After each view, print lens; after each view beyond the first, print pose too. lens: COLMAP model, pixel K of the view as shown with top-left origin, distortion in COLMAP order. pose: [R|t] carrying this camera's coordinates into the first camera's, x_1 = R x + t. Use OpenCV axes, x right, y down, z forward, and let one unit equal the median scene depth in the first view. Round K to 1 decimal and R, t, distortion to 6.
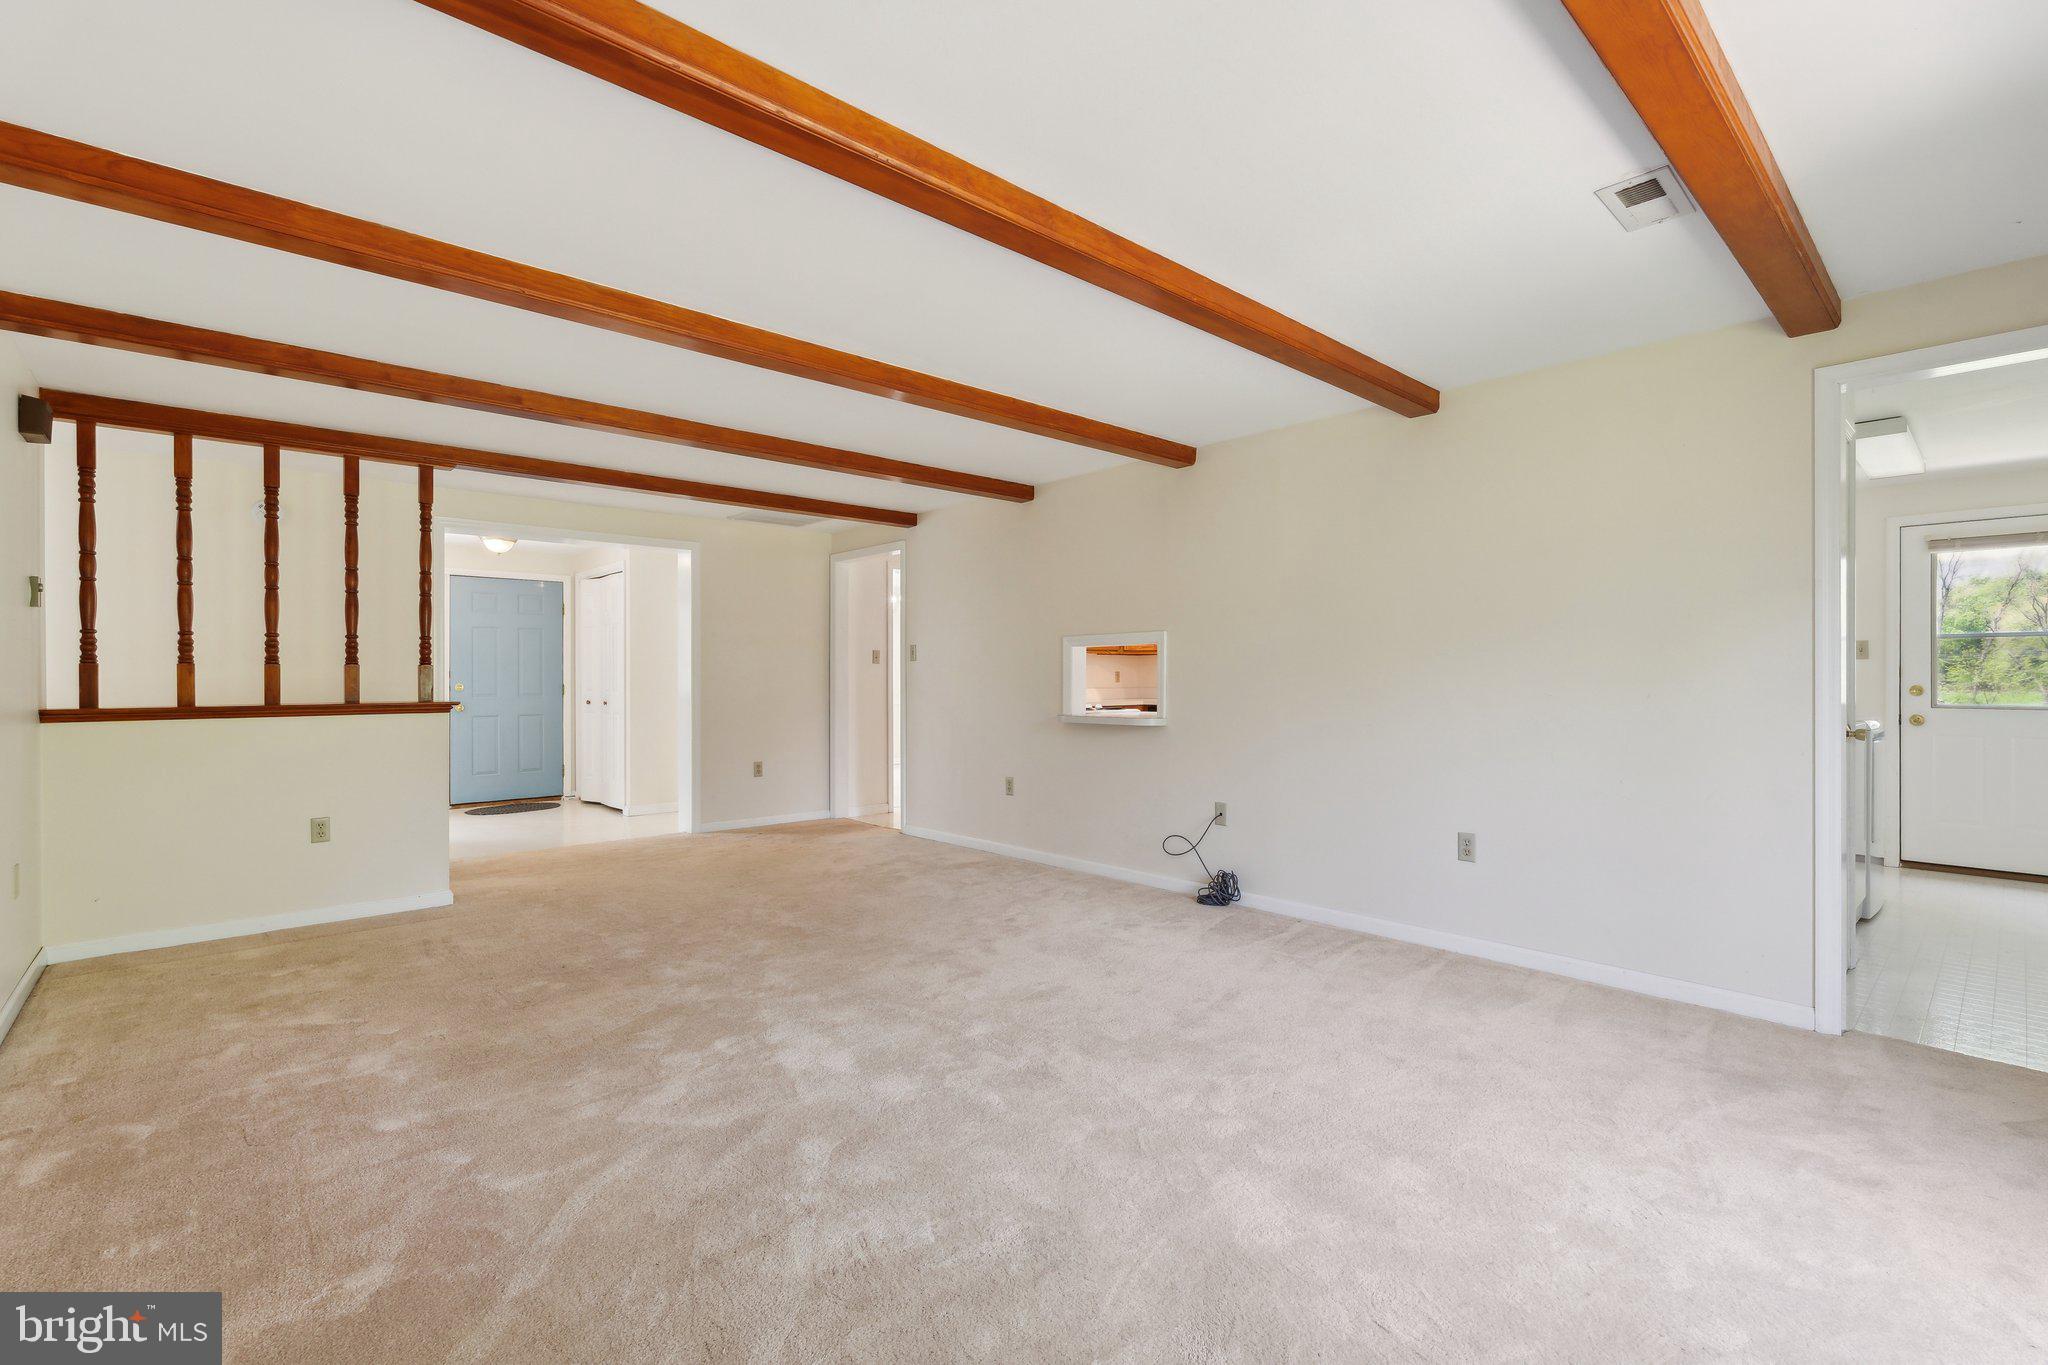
lens RADIAL K [[914.0, 0, 1033.1], [0, 914.0, 678.0], [0, 0, 1]] dist [0.000612, -0.000318]
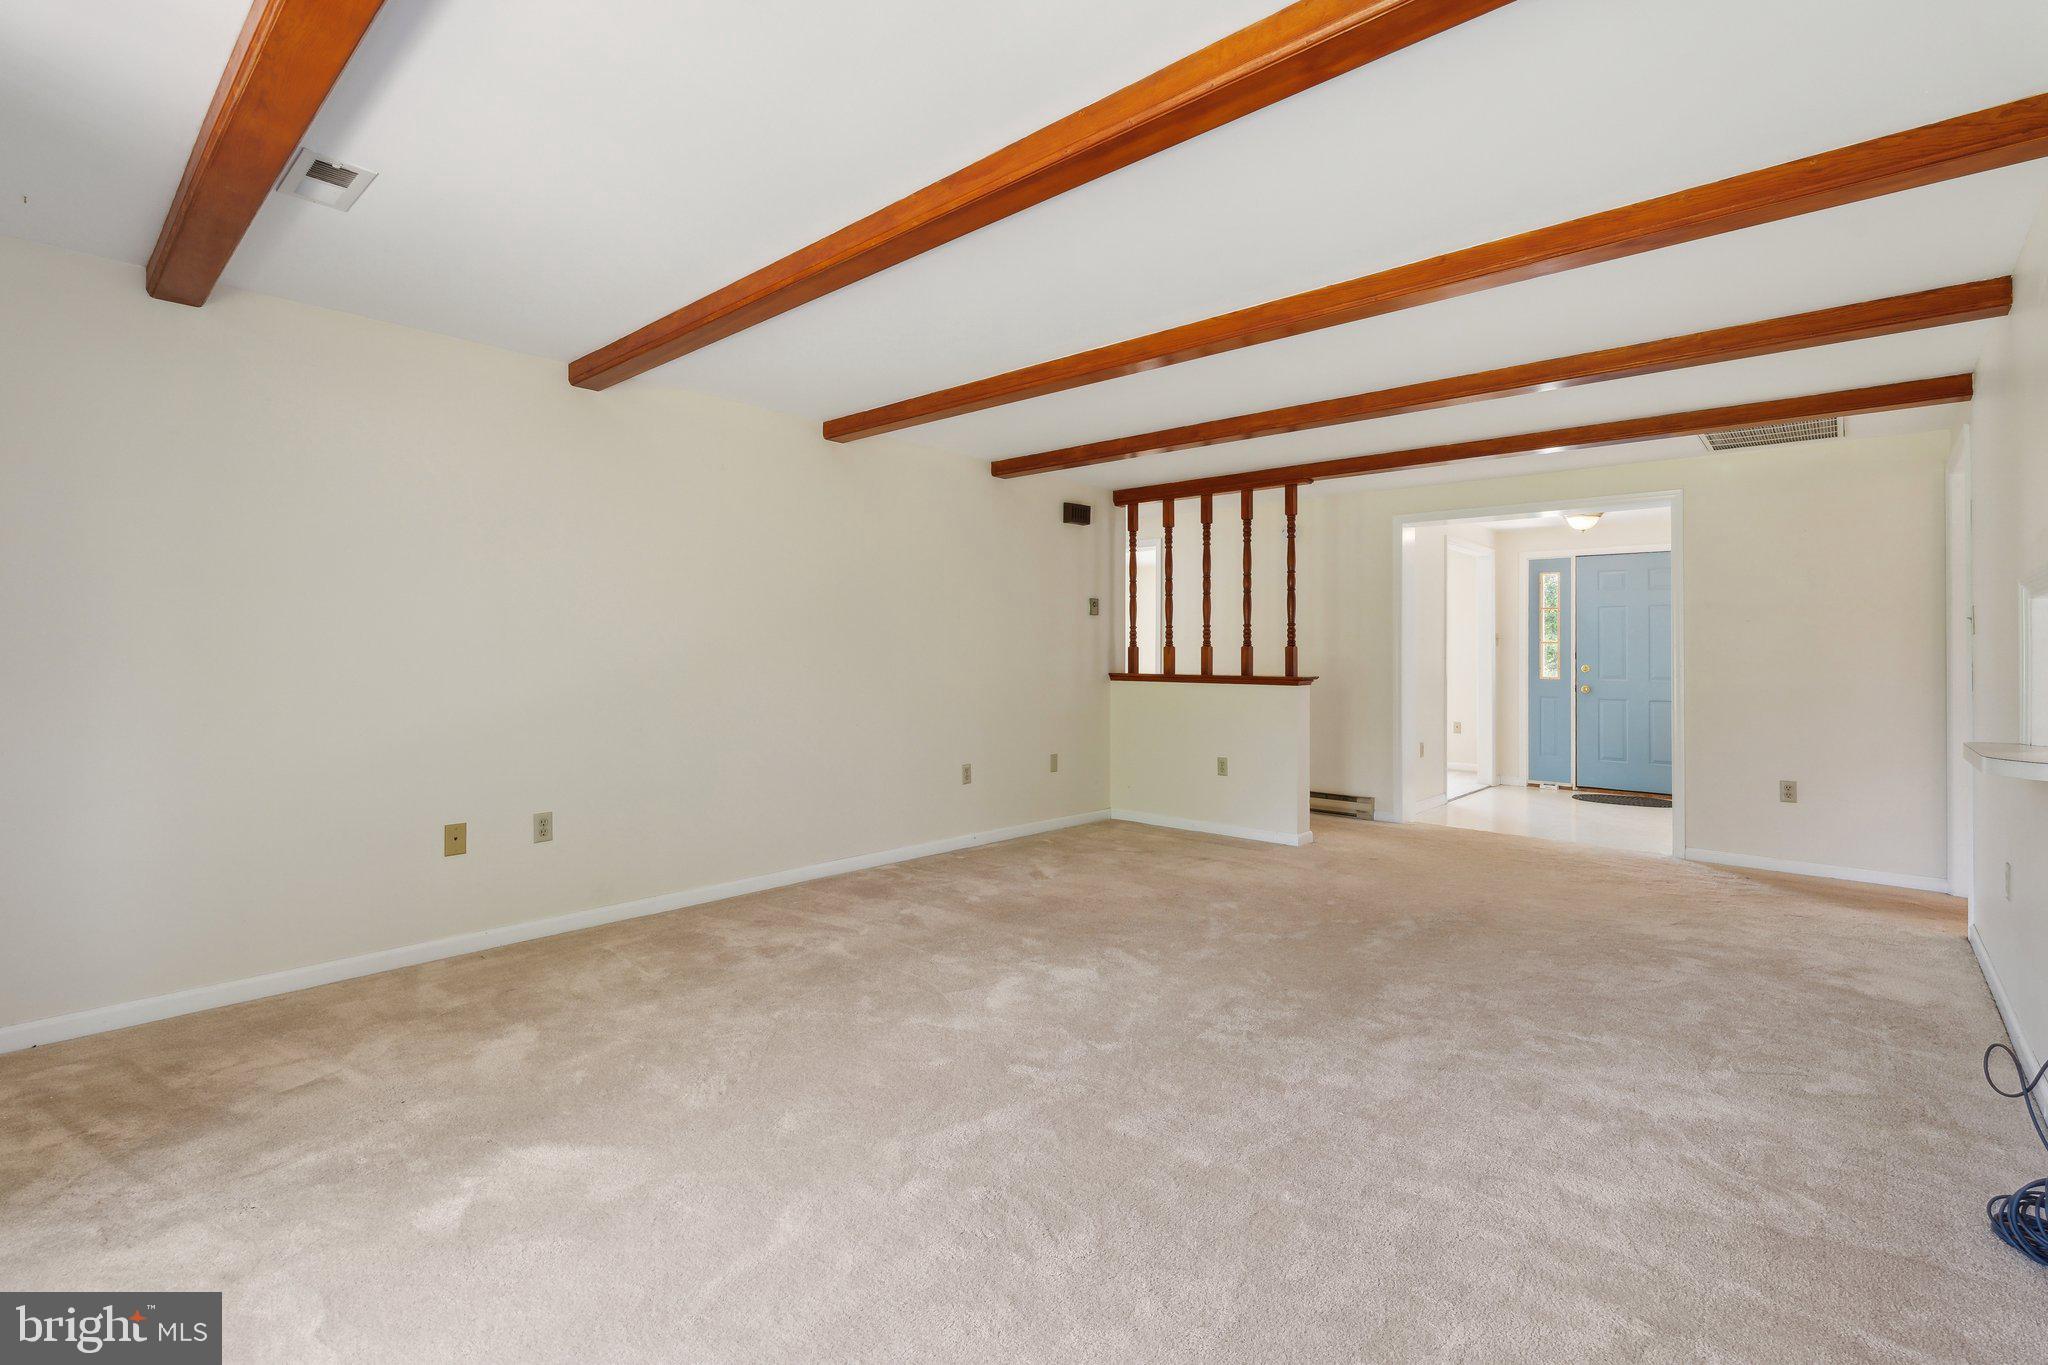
lens RADIAL K [[927.6, 0, 1021.1], [0, 927.6, 652.1], [0, 0, 1]] dist [-0.001590, -0.000285]
pose [[0.098060, 0.002331, -0.995178, 0.563615], [-0.010821, 0.999941, 0.001276, -0.004652], [0.995122, 0.010643, 0.098079, 0.541216]]
